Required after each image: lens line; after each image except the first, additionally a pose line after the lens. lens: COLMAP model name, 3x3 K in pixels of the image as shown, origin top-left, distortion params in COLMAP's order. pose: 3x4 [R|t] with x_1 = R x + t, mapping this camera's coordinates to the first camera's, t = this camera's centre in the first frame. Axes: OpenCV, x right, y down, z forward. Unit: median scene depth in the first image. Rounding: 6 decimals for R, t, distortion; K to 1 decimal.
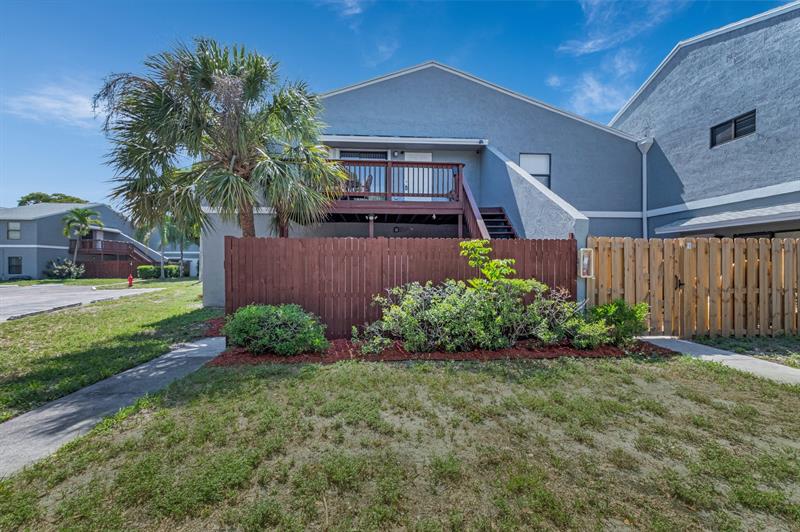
lens RADIAL K [[358.0, 0, 400.1], [0, 358.0, 265.6], [0, 0, 1]] dist [-0.003535, 0.000250]
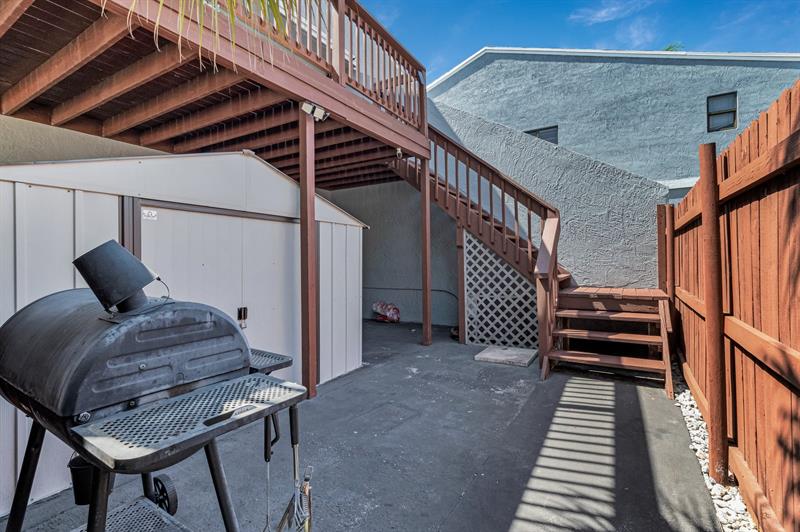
lens RADIAL K [[358.0, 0, 402.2], [0, 358.0, 263.1], [0, 0, 1]] dist [-0.003535, 0.000250]
pose [[0.561504, -0.017809, 0.827283, -0.317067], [0.011038, 0.999841, 0.014031, 0.011578], [-0.827401, 0.001253, 0.561611, 0.719207]]
